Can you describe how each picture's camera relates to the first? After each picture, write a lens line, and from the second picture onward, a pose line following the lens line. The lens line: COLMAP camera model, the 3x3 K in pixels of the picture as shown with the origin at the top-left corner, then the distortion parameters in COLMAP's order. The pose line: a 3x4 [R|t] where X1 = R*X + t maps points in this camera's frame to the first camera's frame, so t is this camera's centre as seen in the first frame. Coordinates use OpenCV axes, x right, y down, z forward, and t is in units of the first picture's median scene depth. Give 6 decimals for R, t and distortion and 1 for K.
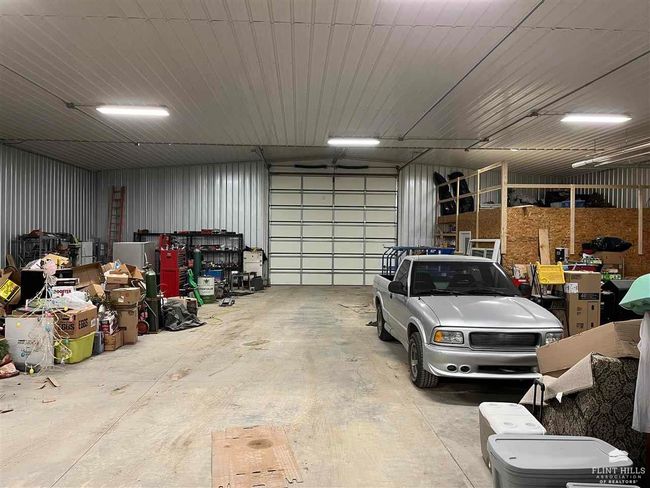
lens RADIAL K [[471.0, 0, 325.0], [0, 471.0, 244.0], [0, 0, 1]] dist [0.002891, 0.000377]
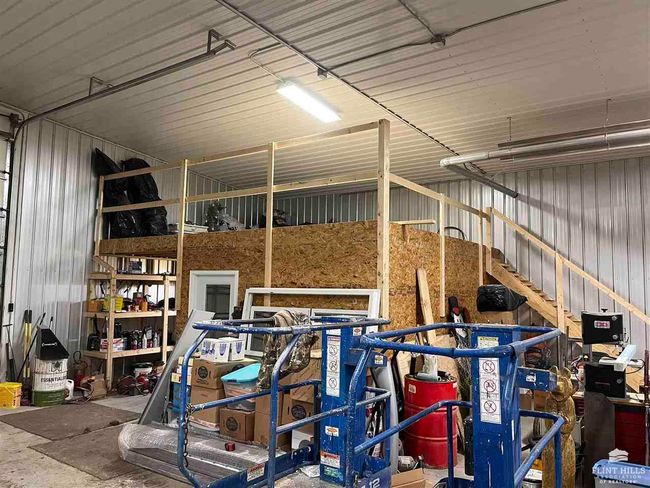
lens RADIAL K [[494.3, 0, 325.0], [0, 494.3, 257.2], [0, 0, 1]] dist [0.002385, 0.000360]
pose [[0.613370, 0.053794, 0.787962, -0.020622], [-0.000788, 0.997719, -0.067501, -0.005864], [-0.789795, 0.040782, 0.612013, 0.505597]]
